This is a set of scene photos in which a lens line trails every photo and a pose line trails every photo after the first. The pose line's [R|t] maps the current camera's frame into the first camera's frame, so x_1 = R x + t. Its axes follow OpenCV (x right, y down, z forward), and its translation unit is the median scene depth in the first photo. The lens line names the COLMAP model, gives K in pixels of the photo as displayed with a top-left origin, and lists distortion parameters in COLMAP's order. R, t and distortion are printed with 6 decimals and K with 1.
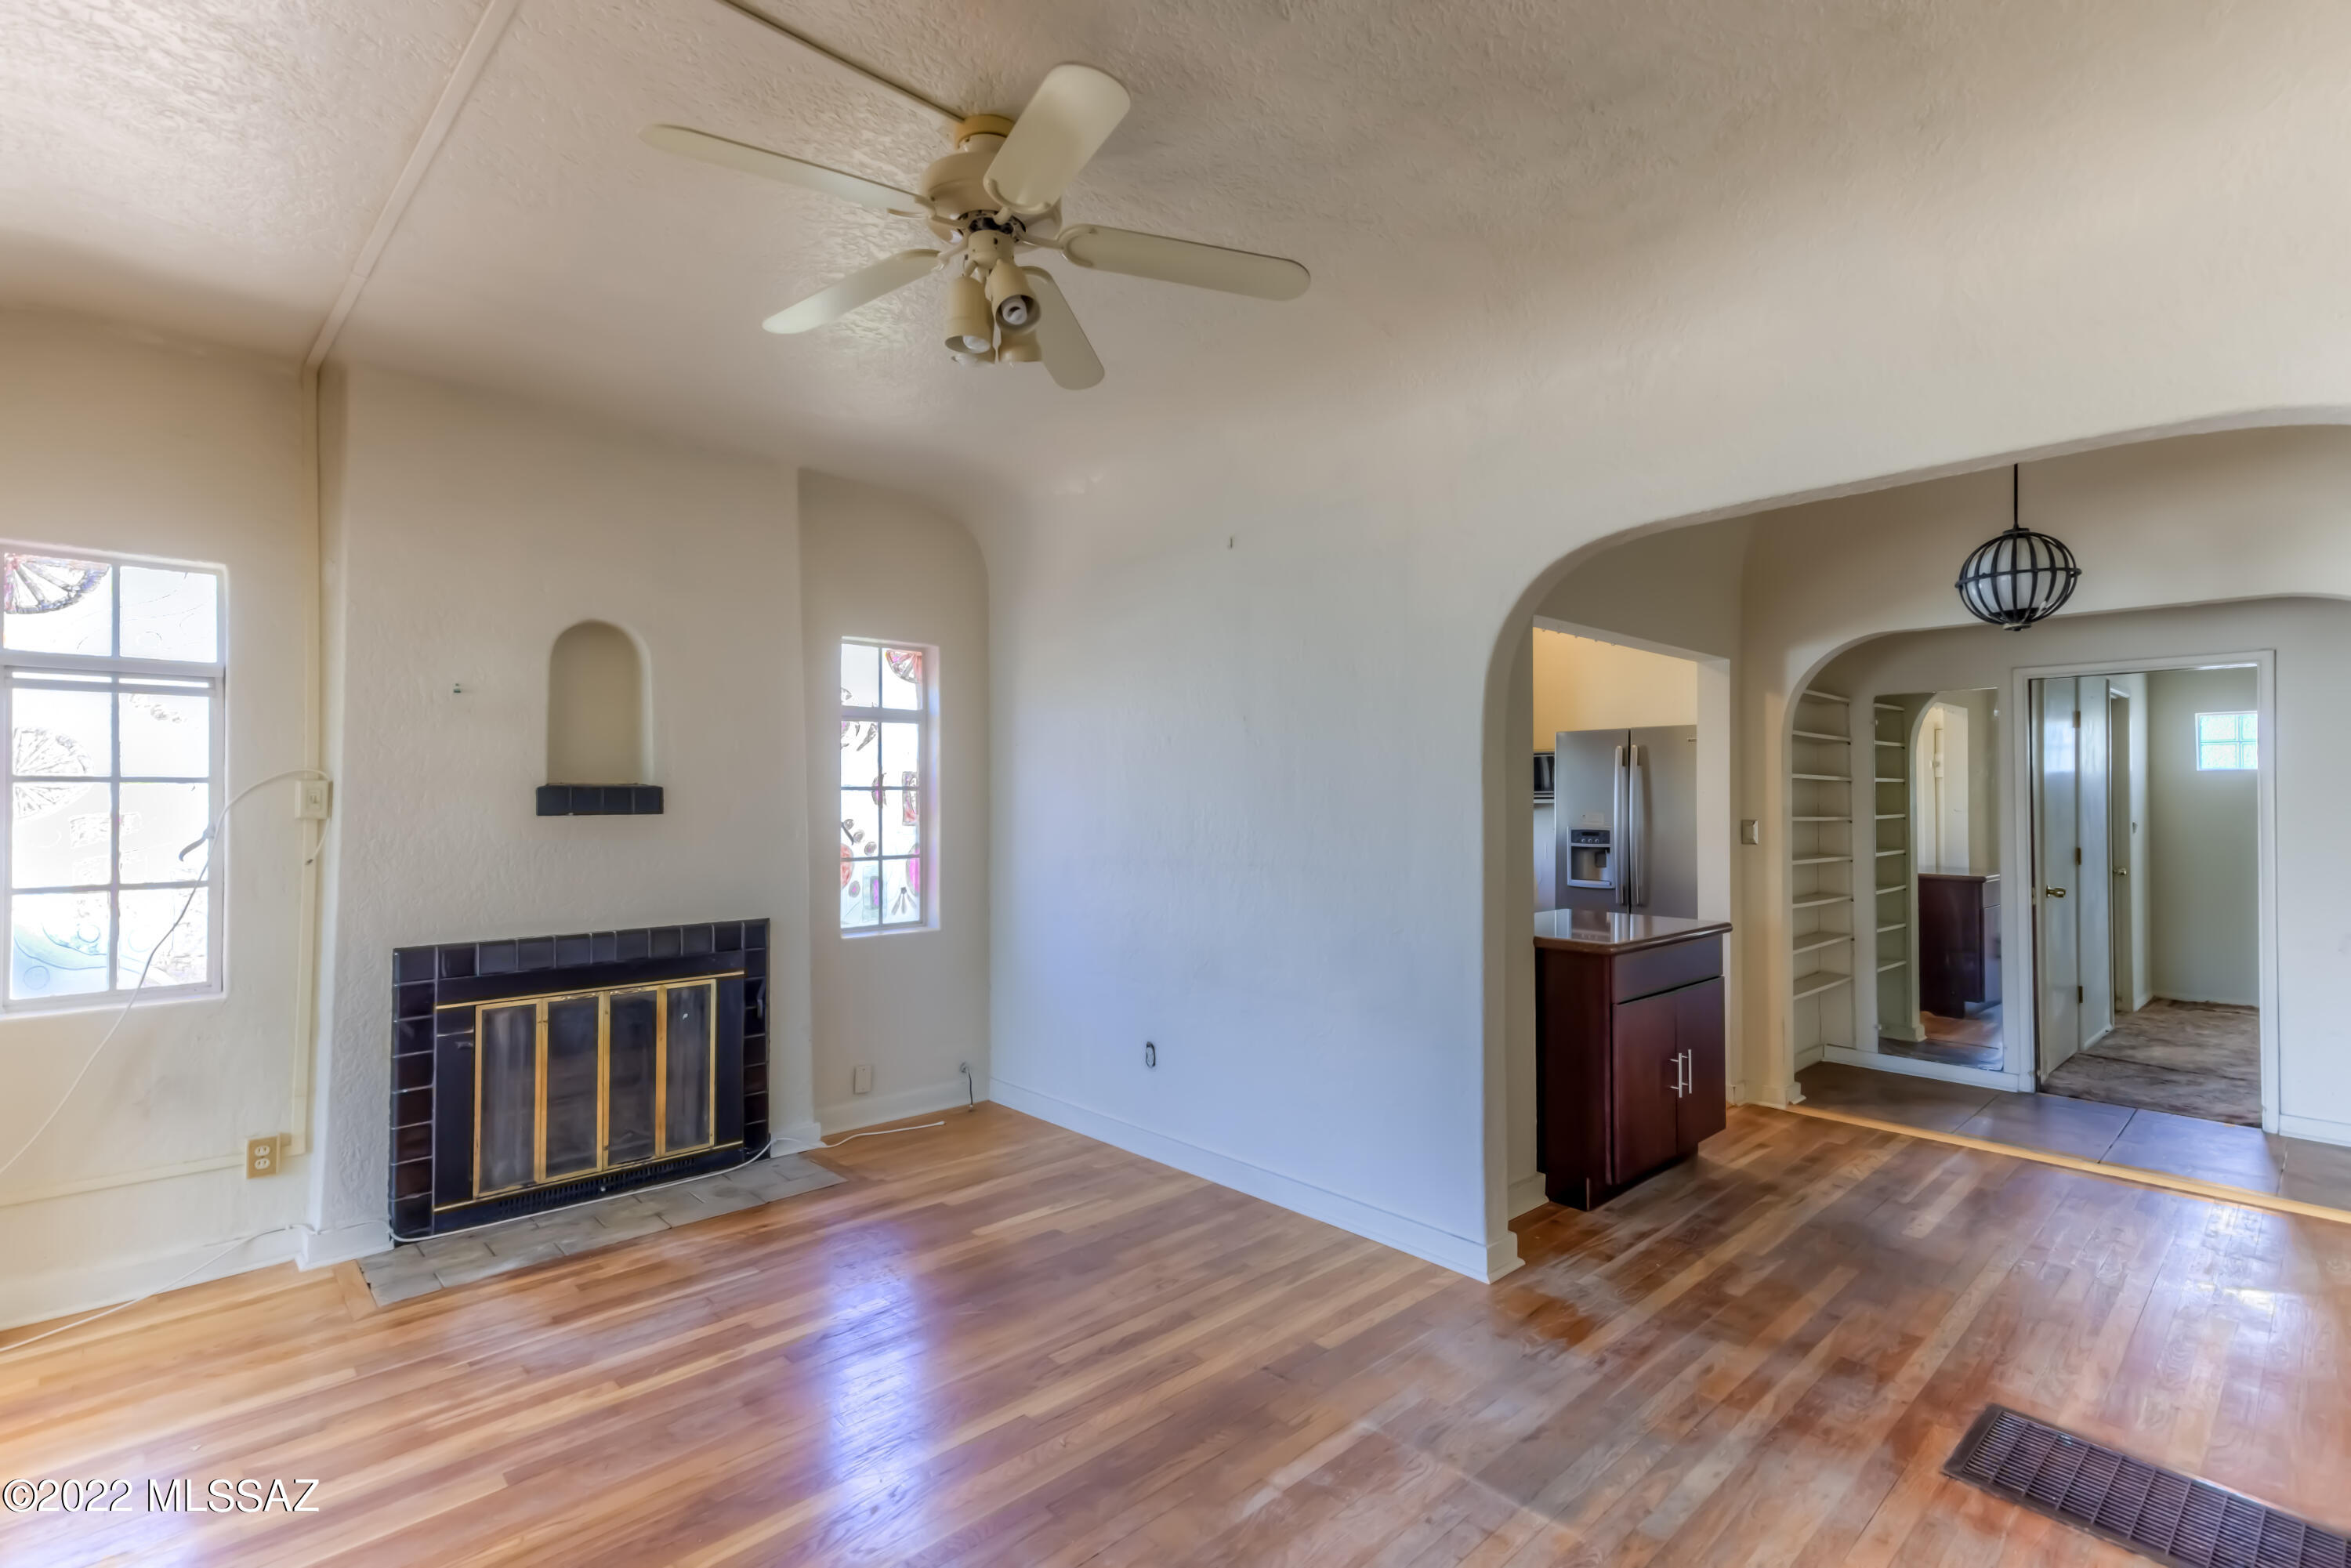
lens RADIAL K [[1089.6, 0, 1152.1], [0, 1089.6, 785.9], [0, 0, 1]] dist [0.020112, 0.000098]
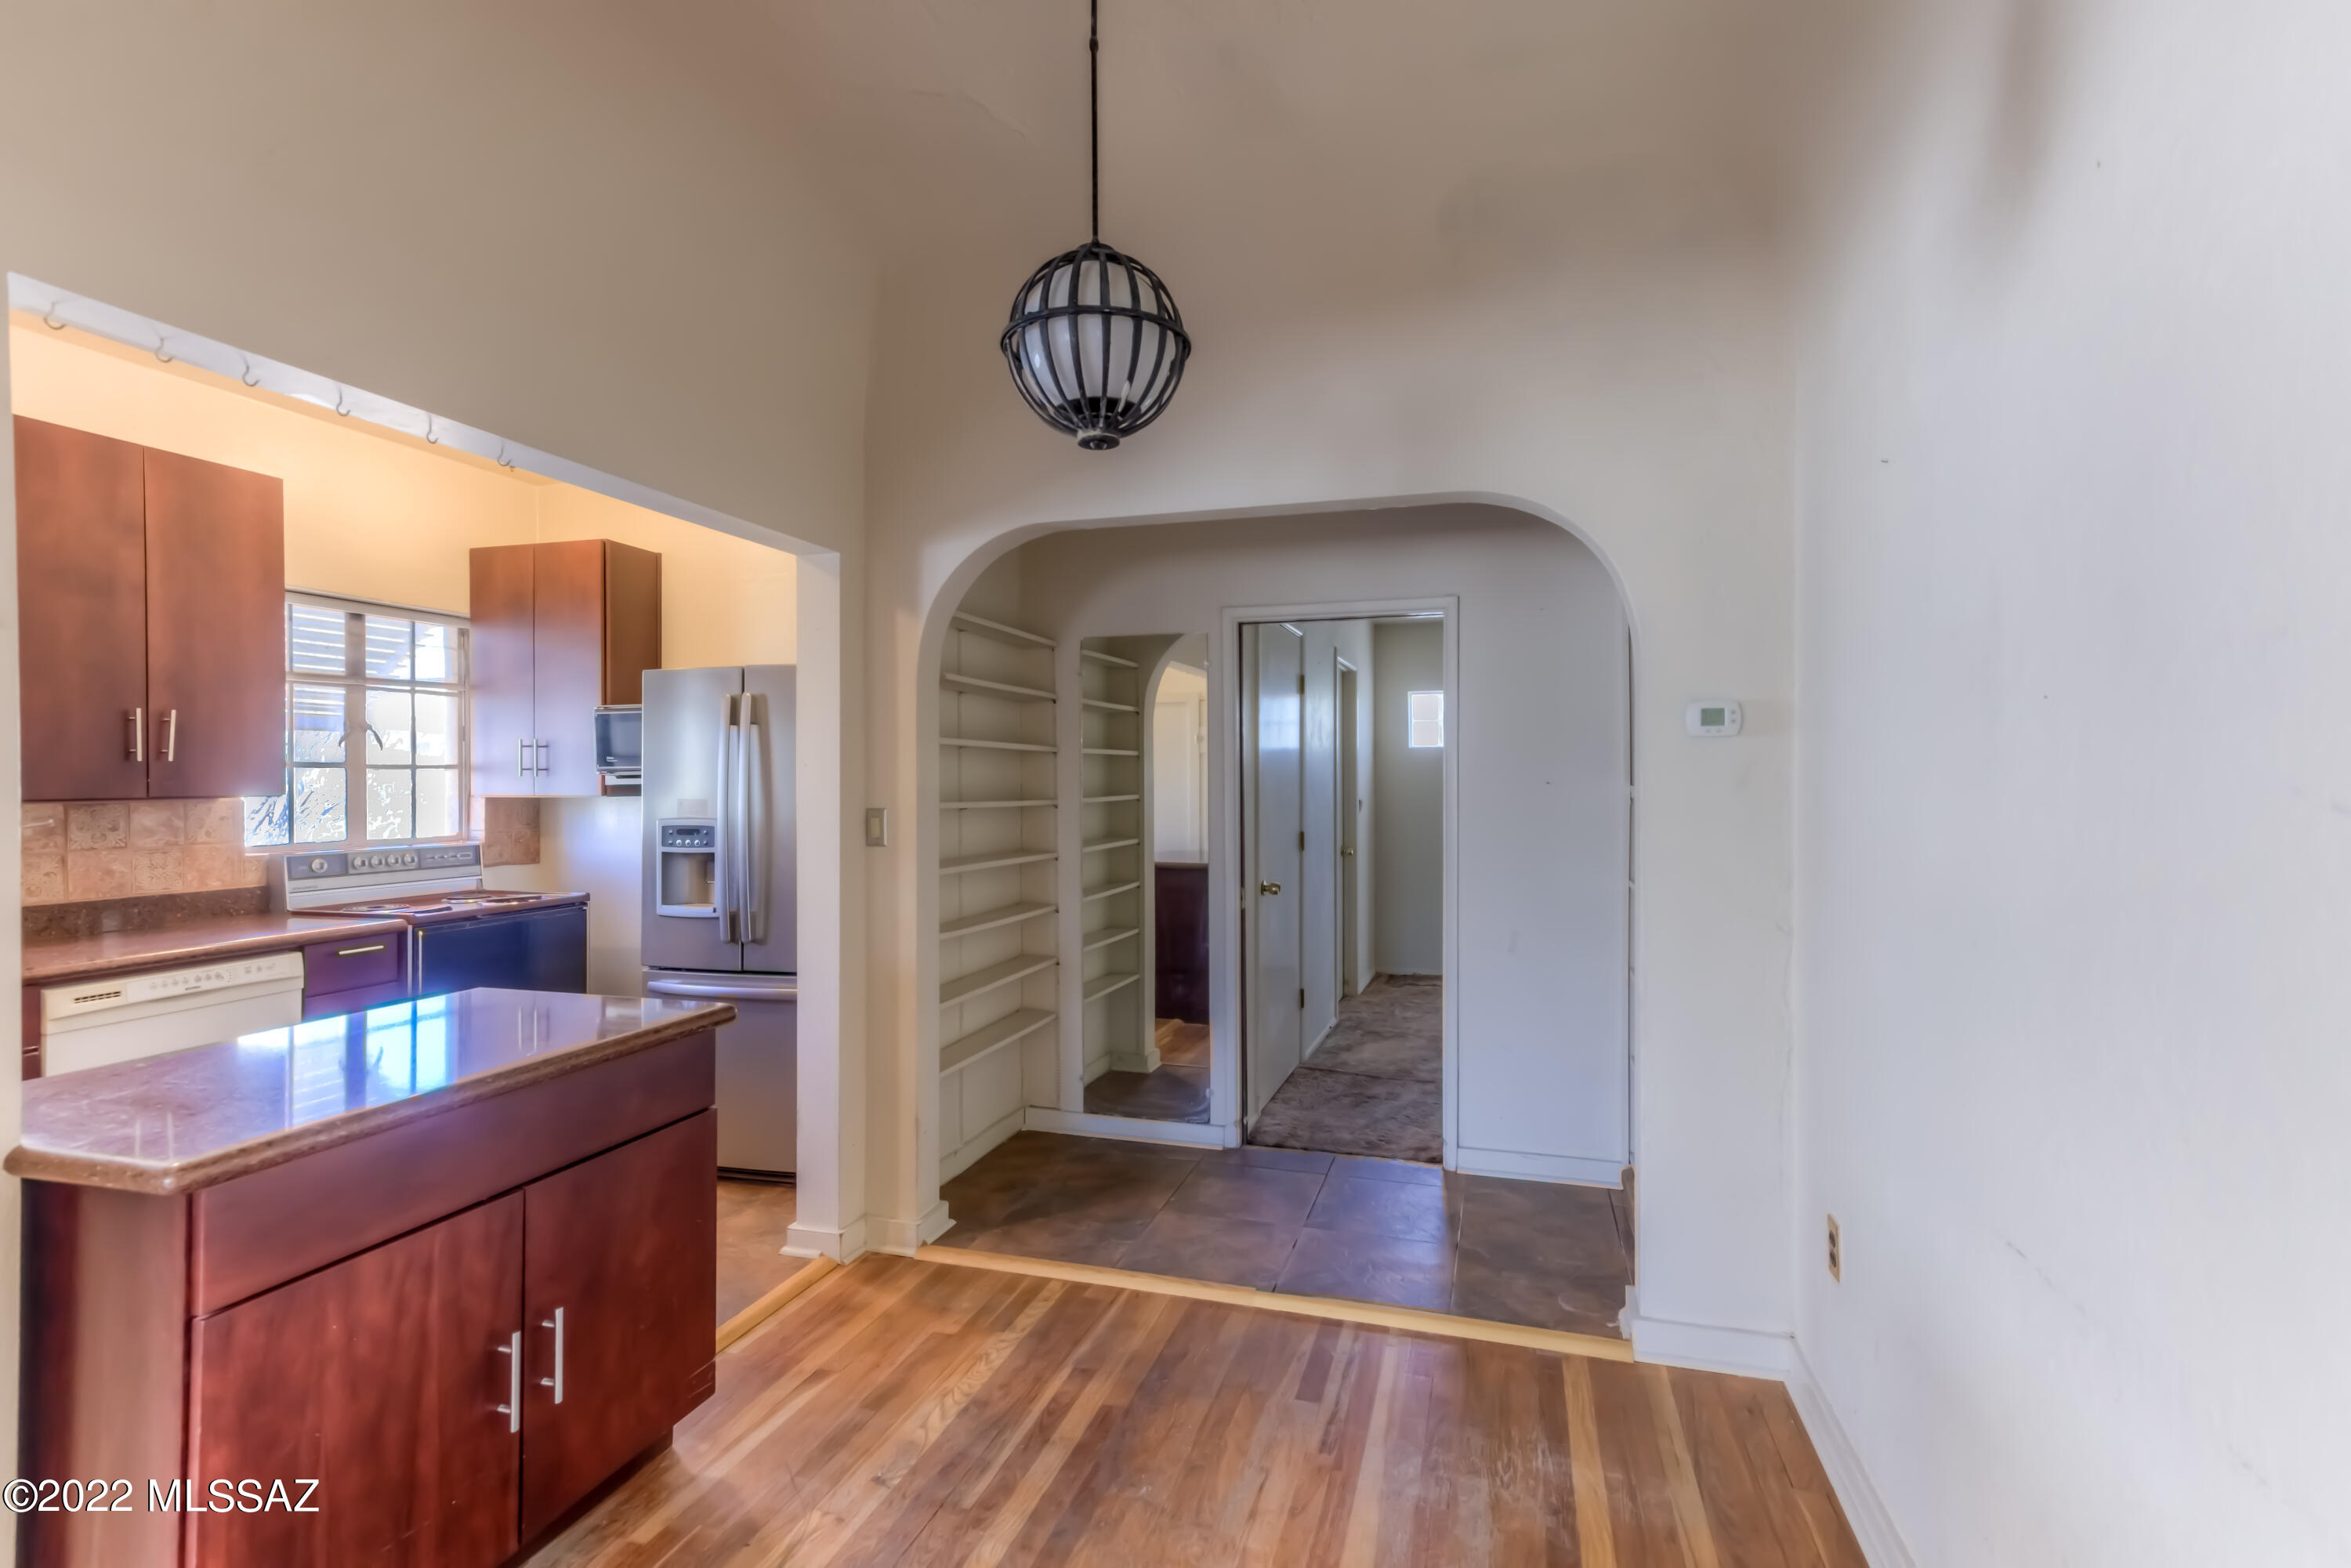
lens RADIAL K [[1096.2, 0, 1175.5], [0, 1096.2, 784.0], [0, 0, 1]] dist [0.017041, 0.000009]
pose [[0.863169, -0.004547, 0.504895, 0.329135], [-0.003790, 0.999873, 0.015484, 0.005526], [-0.504901, -0.015279, 0.863042, 0.316609]]
